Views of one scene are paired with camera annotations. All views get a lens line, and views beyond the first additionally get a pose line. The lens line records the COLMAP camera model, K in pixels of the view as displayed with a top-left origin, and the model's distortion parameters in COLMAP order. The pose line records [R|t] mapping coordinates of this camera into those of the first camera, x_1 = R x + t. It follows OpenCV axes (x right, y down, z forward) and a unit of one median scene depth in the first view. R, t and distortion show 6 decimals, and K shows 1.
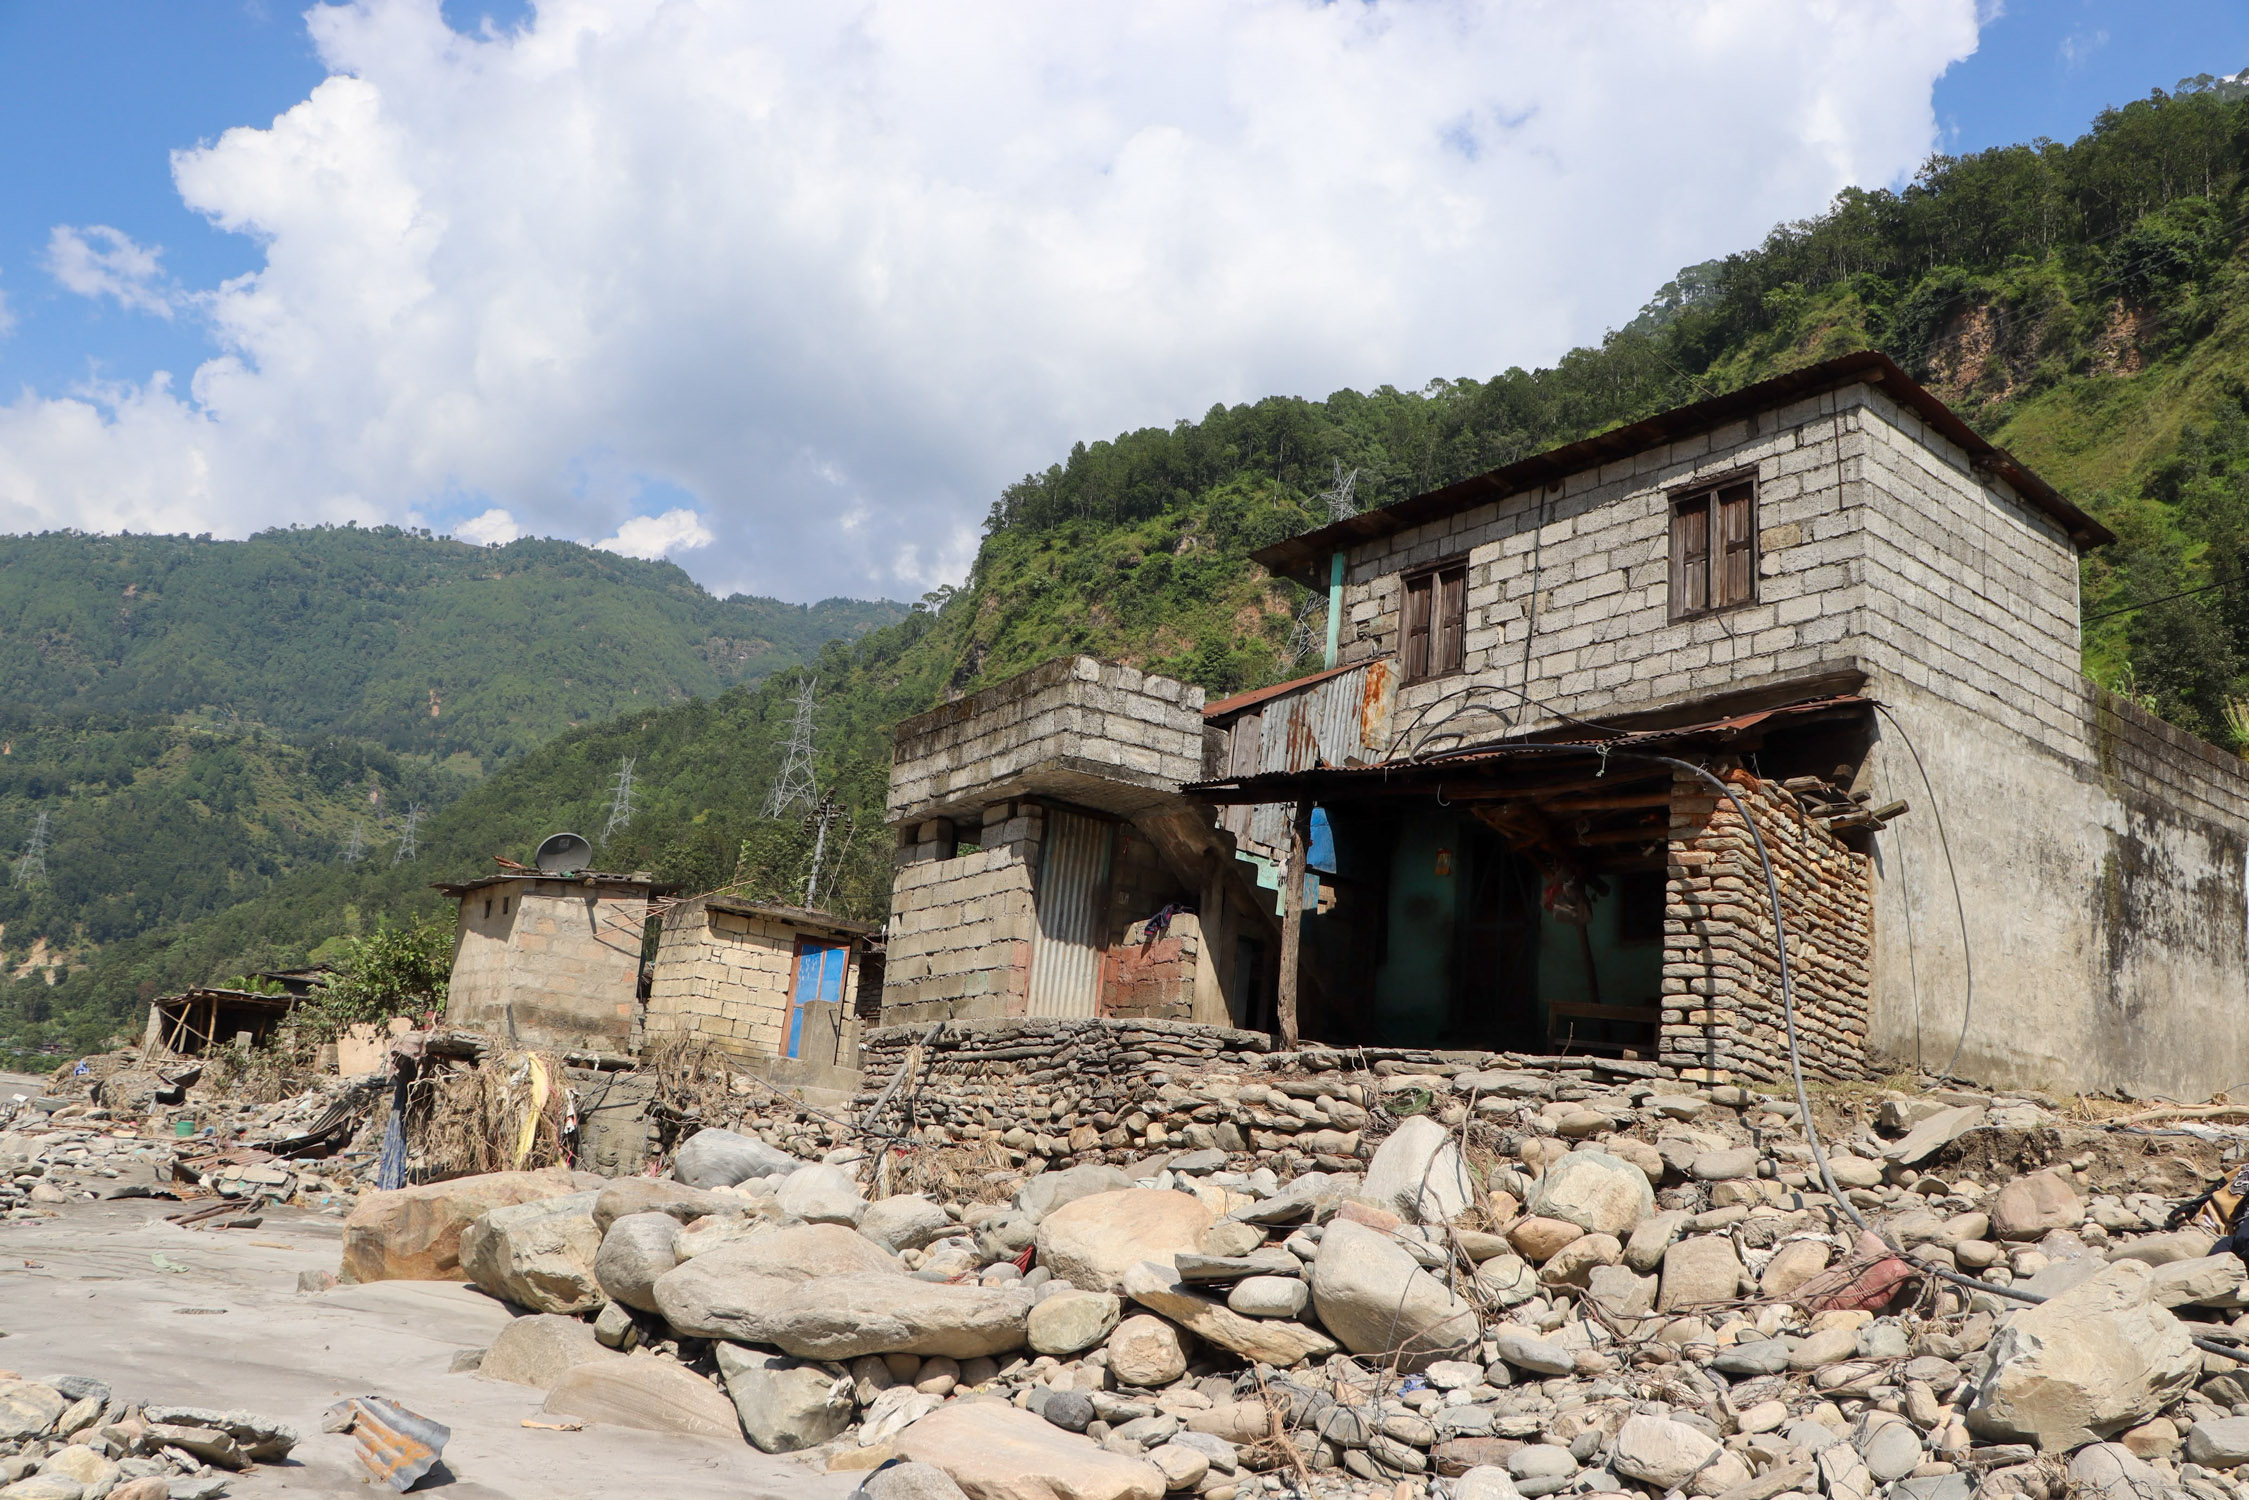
lens RADIAL K [[1885.2, 0, 1123.9], [0, 1885.2, 761.9], [0, 0, 1]] dist [-0.151070, 0.112916]
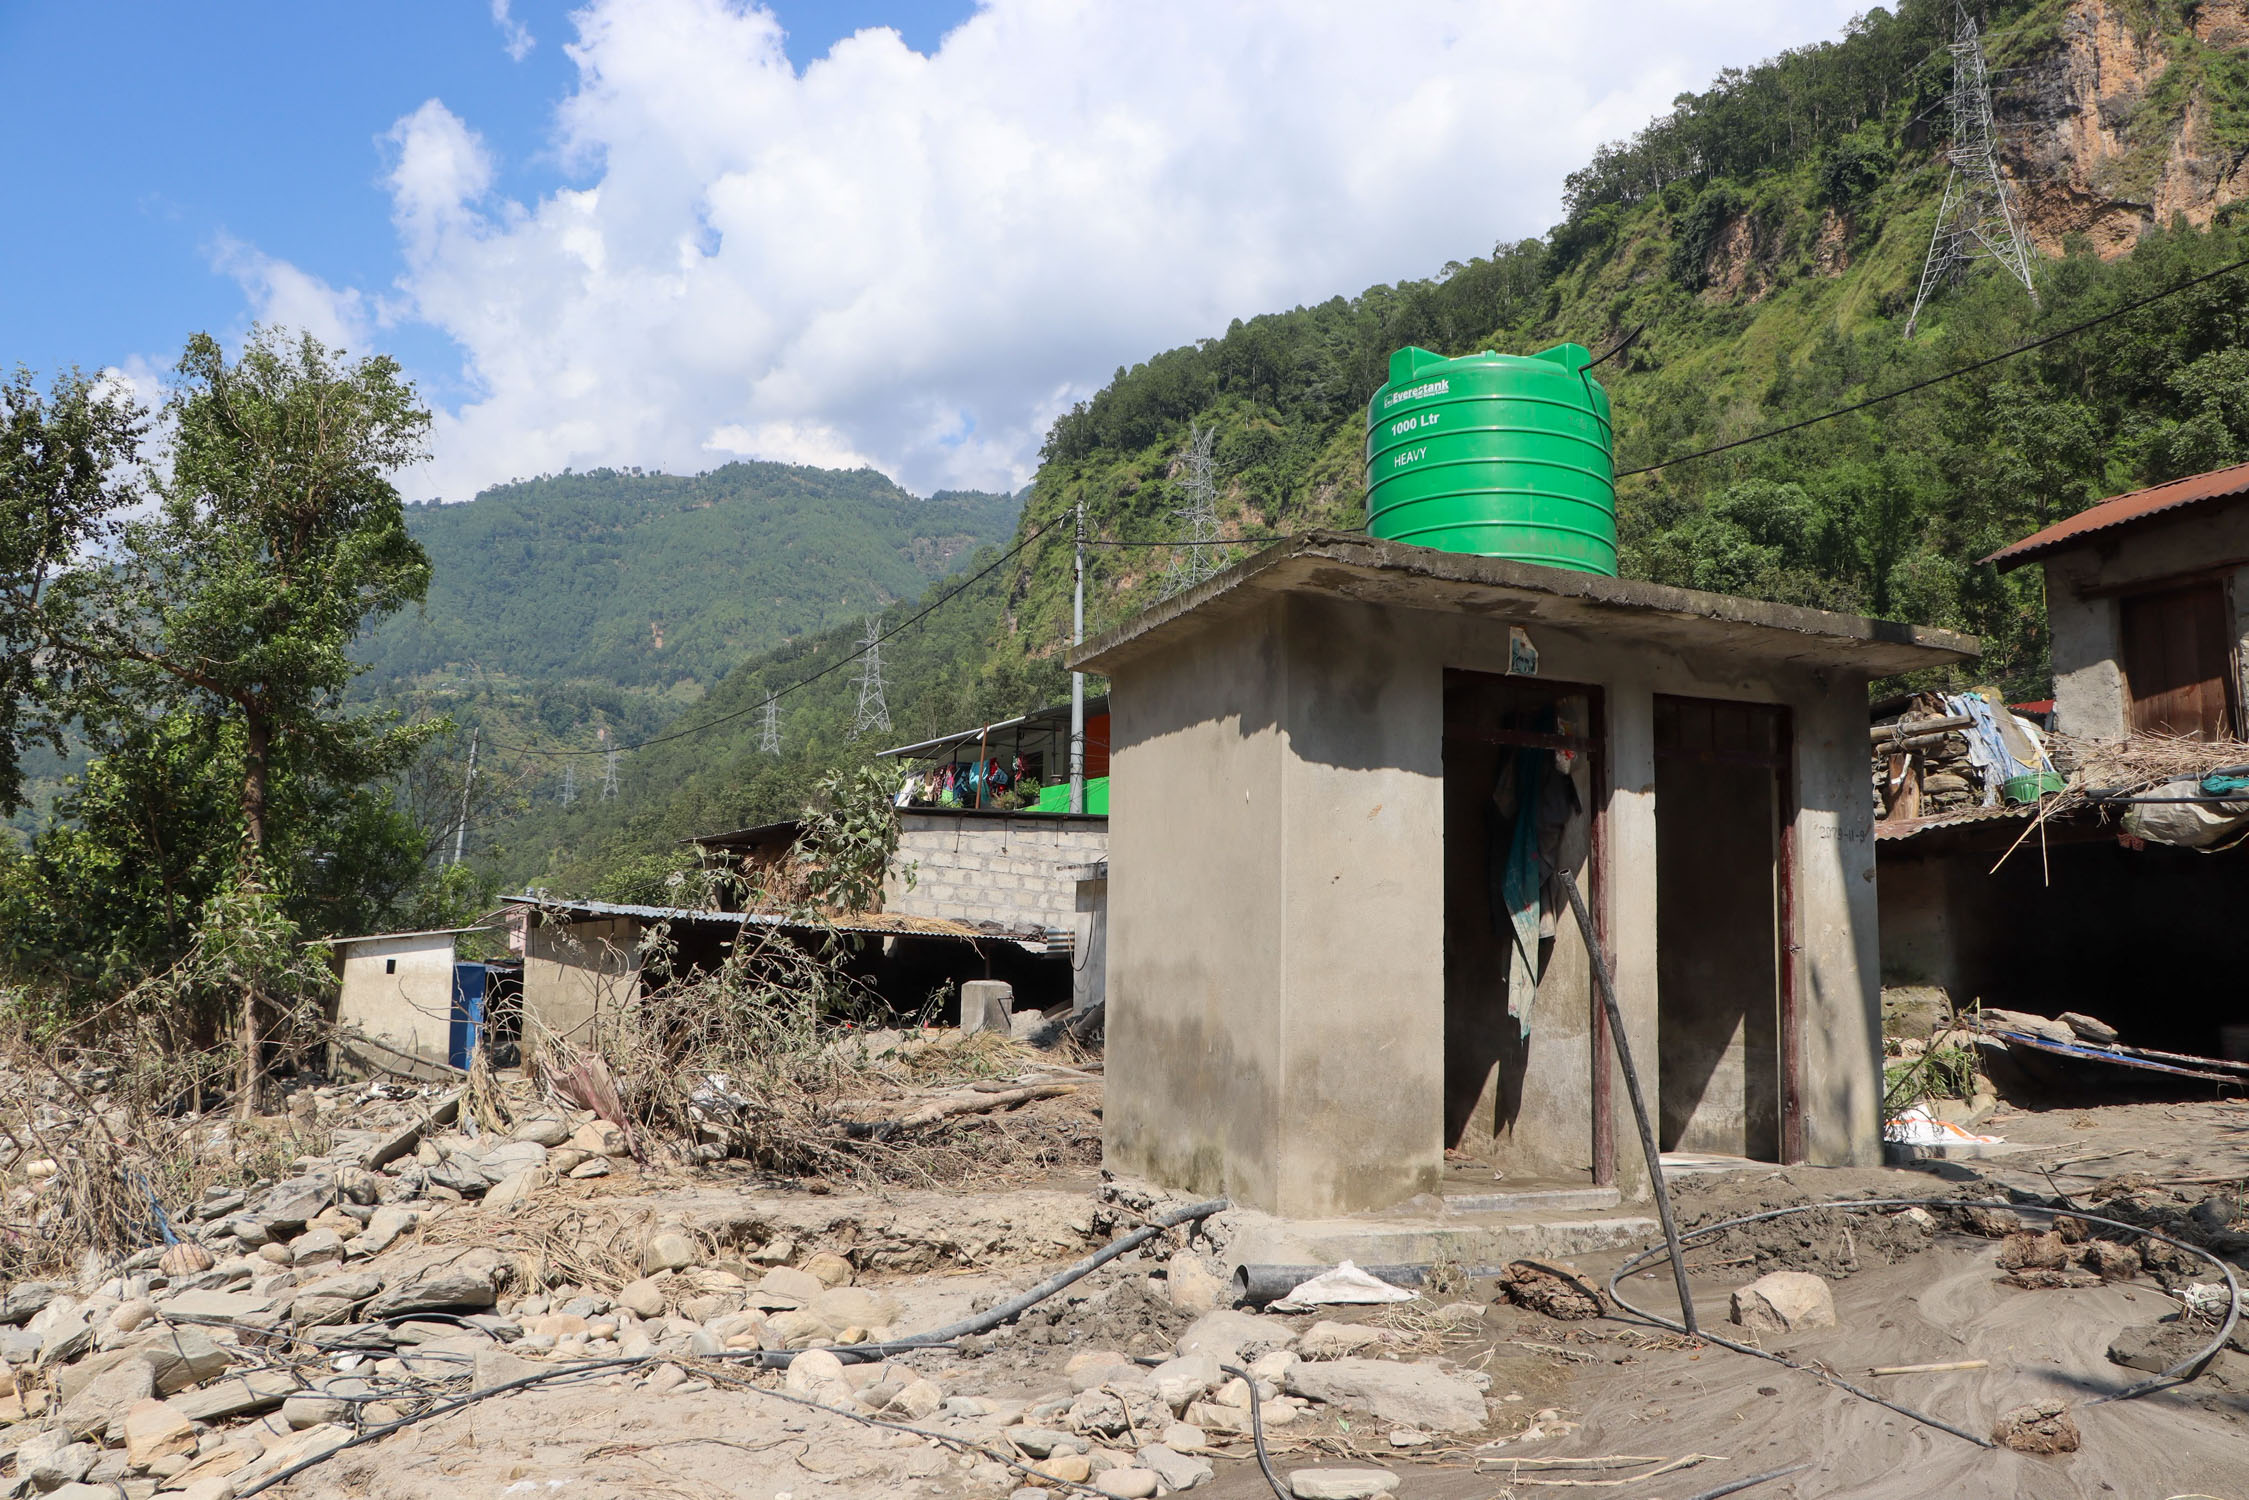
lens RADIAL K [[1885.2, 0, 1109.9], [0, 1885.2, 762.8], [0, 0, 1]] dist [-0.151070, 0.112916]
pose [[0.984686, -0.100057, -0.142765, 0.135393], [0.110749, 0.991450, 0.069009, -0.022333], [0.134639, -0.083763, 0.987348, -0.133500]]
